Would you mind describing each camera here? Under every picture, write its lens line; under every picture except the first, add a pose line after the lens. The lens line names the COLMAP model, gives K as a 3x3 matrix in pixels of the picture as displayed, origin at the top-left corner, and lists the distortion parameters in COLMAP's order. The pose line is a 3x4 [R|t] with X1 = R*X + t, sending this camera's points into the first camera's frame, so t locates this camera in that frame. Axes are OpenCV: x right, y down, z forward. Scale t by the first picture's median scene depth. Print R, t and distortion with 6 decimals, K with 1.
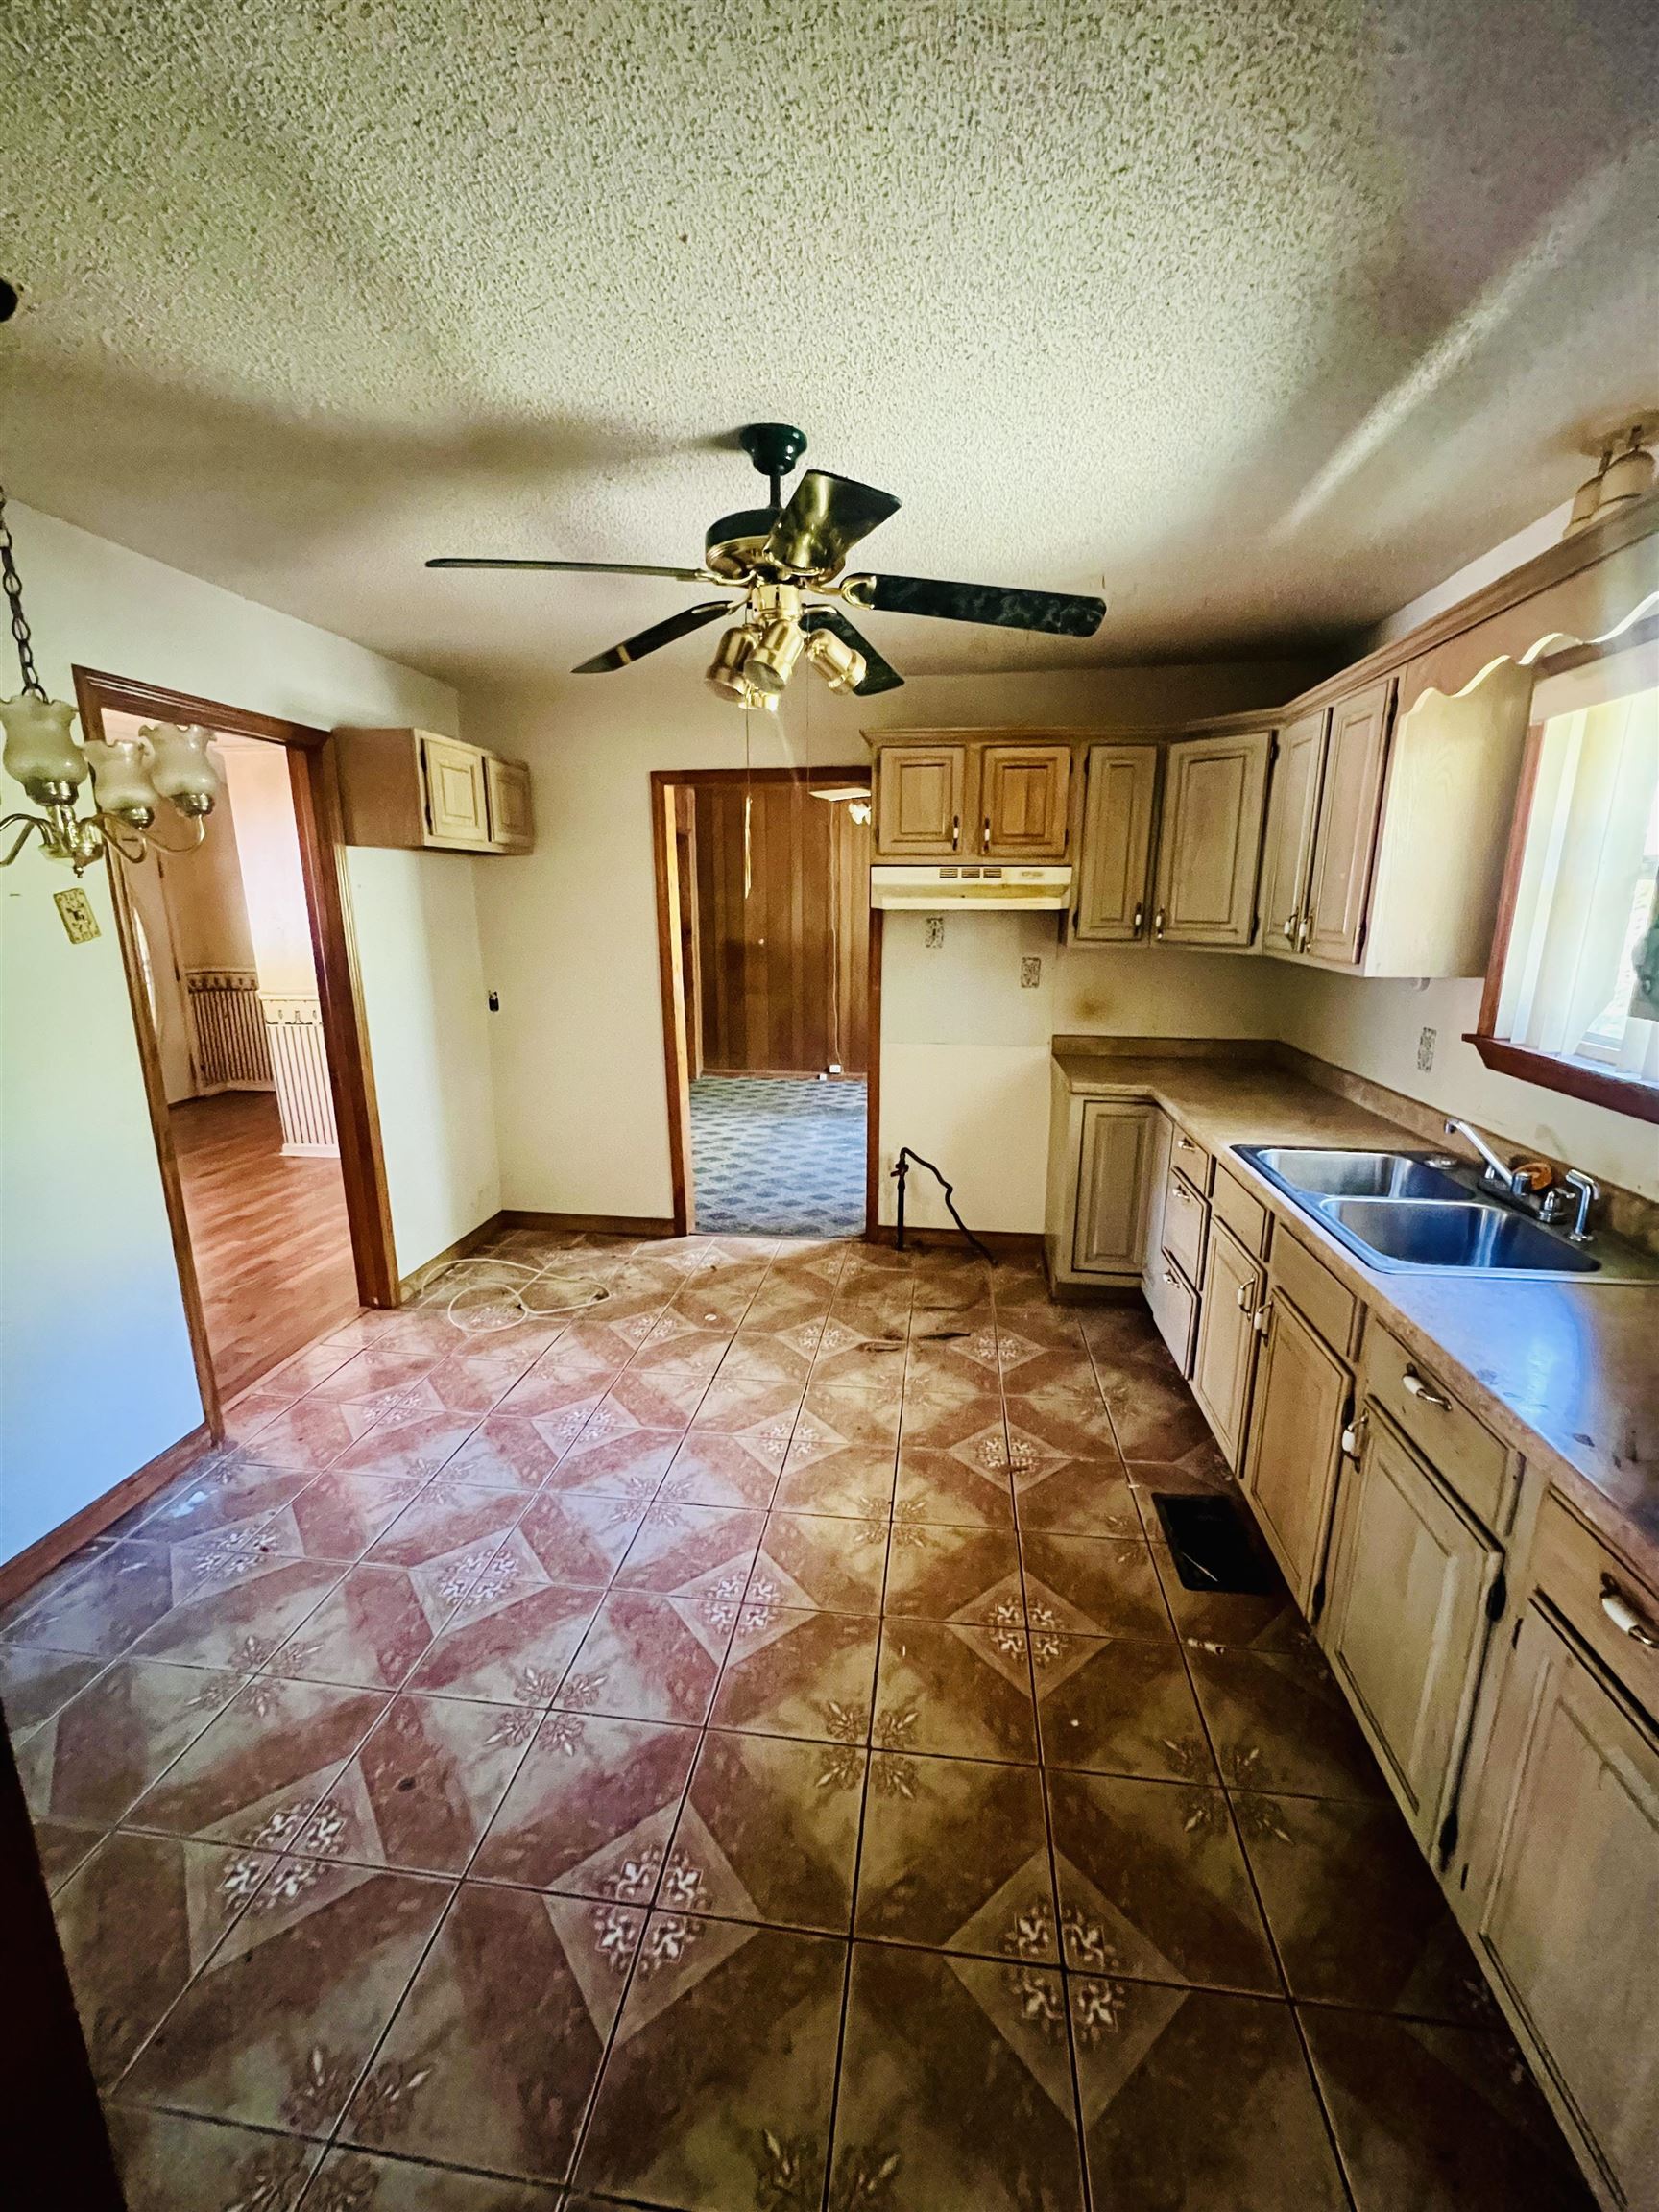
lens RADIAL K [[886.7, 0, 830.1], [0, 886.7, 1113.6], [0, 0, 1]] dist [-0.002310, 0.000069]
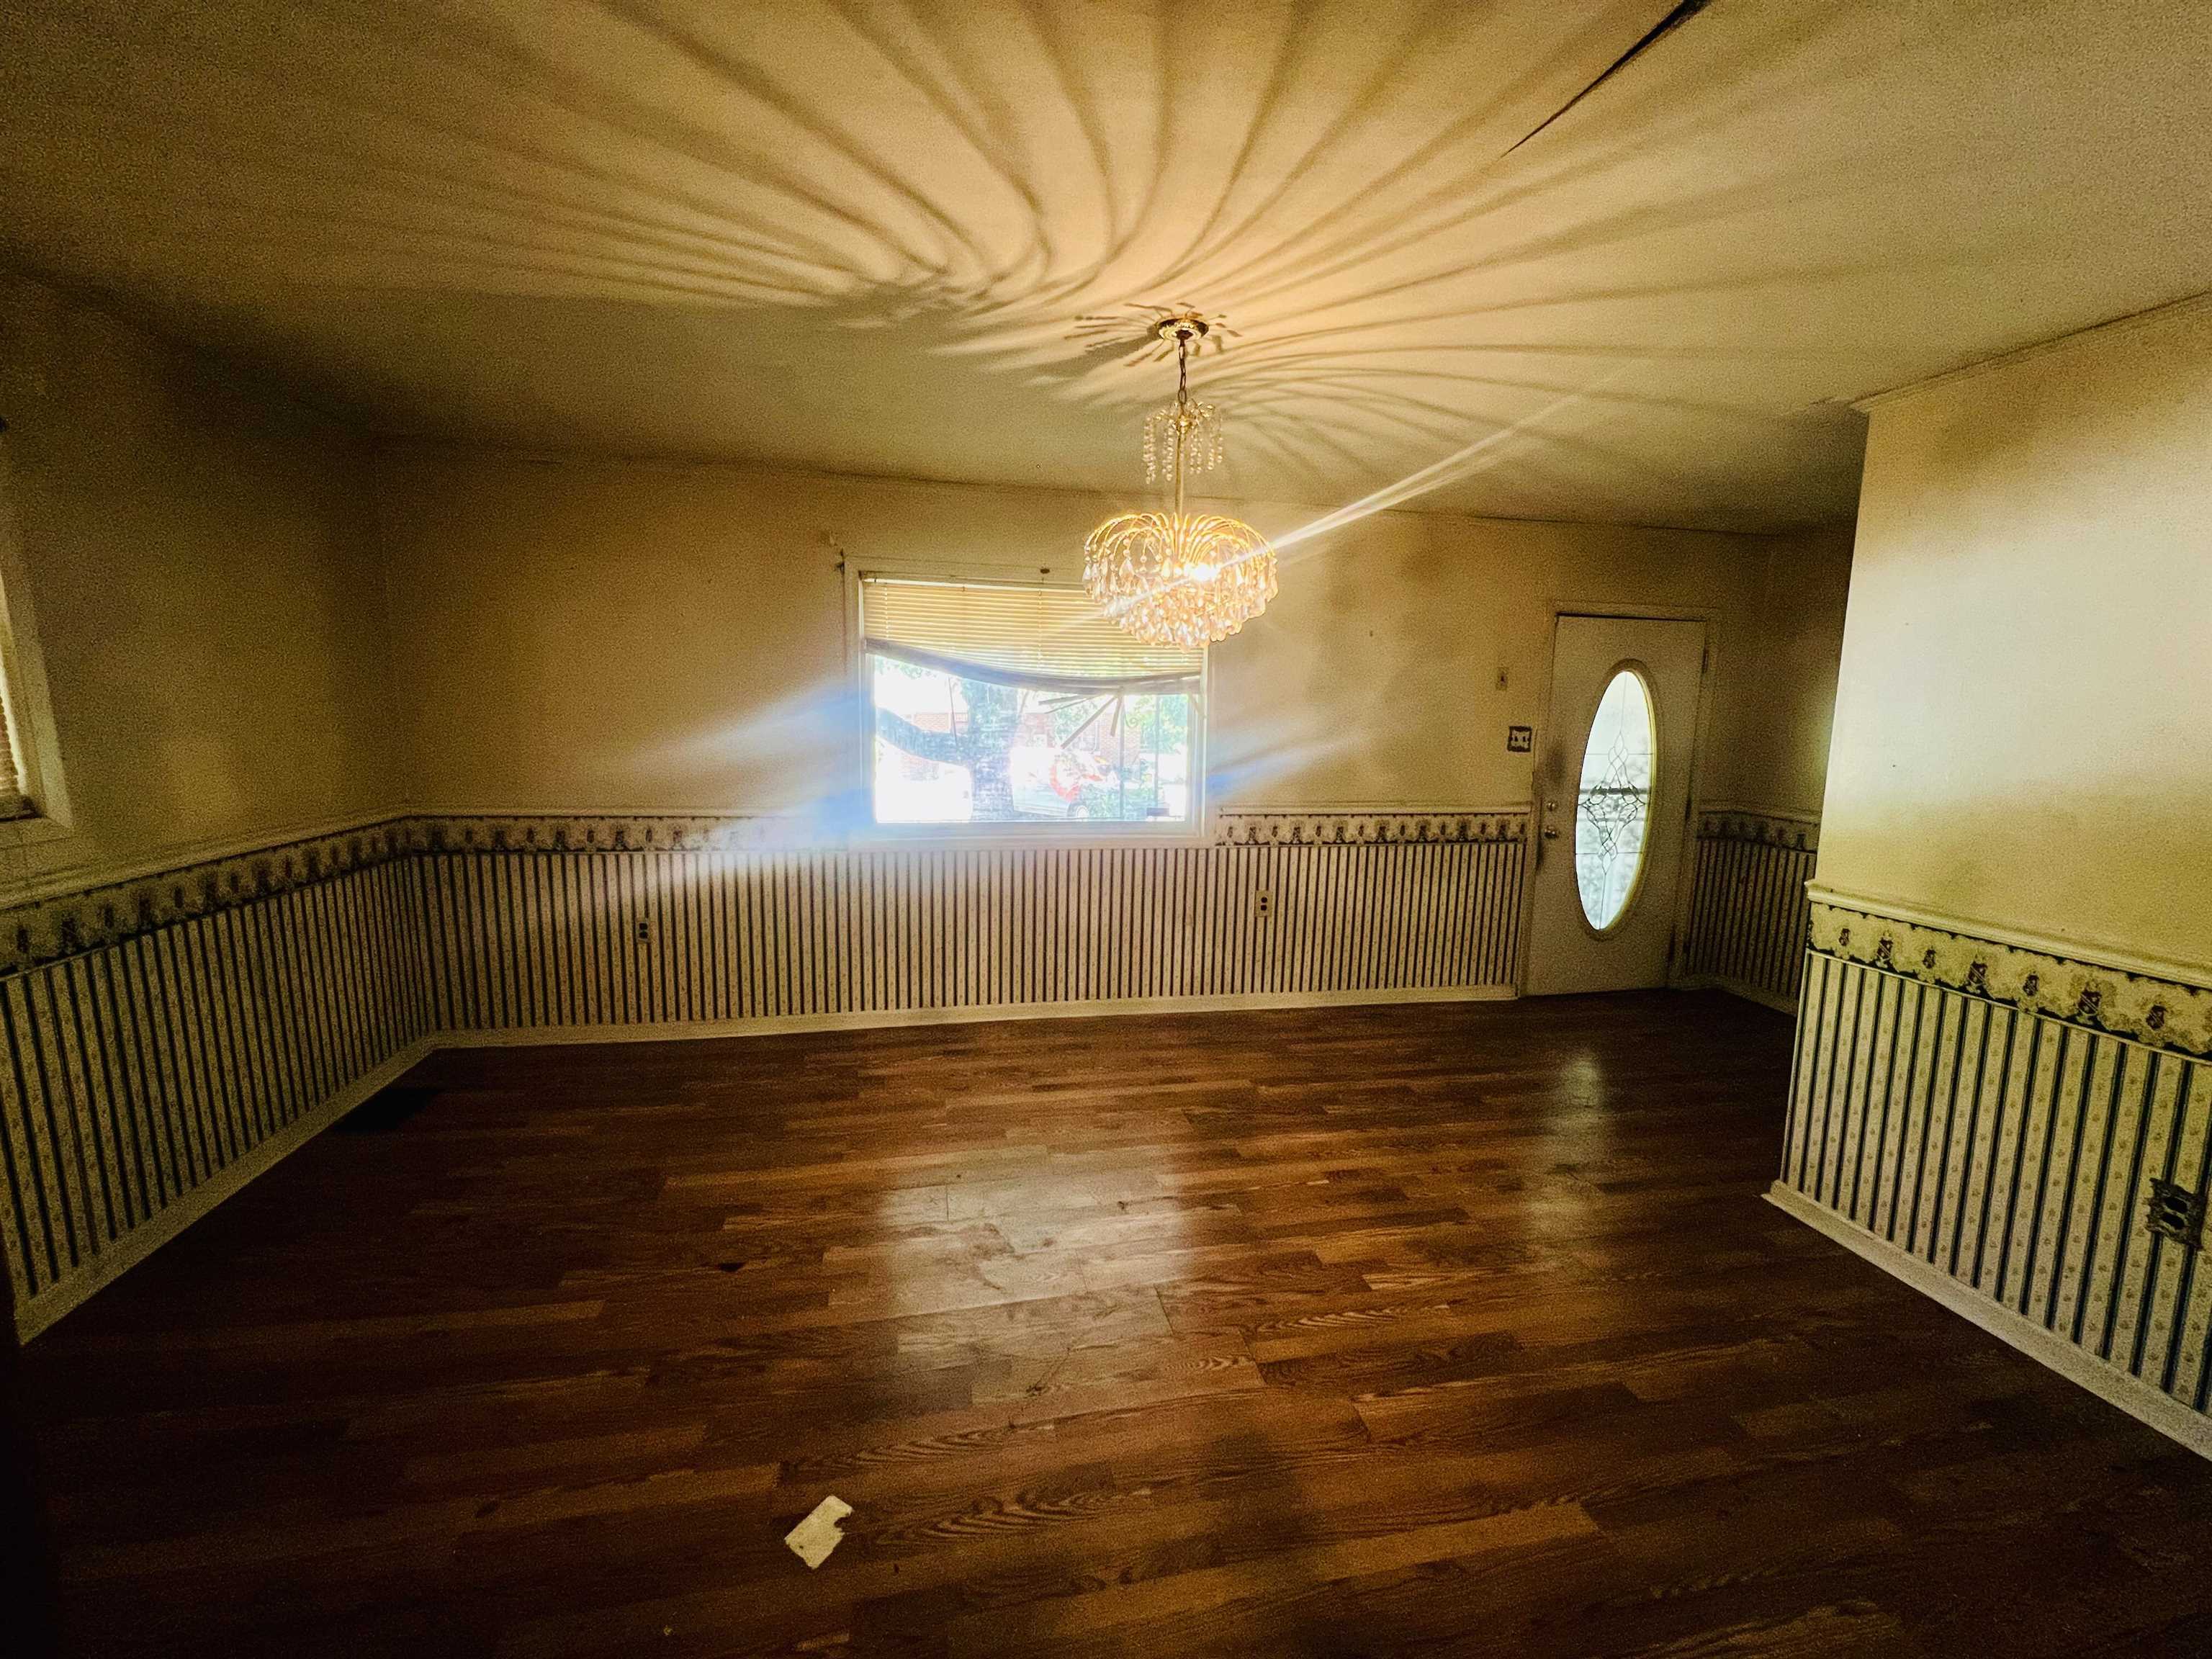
lens RADIAL K [[886.7, 0, 1101.9], [0, 886.7, 829.3], [0, 0, 1]] dist [-0.002310, 0.000069]
pose [[0.322780, 0.145529, -0.935219, -0.327443], [-0.237445, 0.968959, 0.068828, -0.115098], [0.916206, 0.199847, 0.347316, 0.475113]]
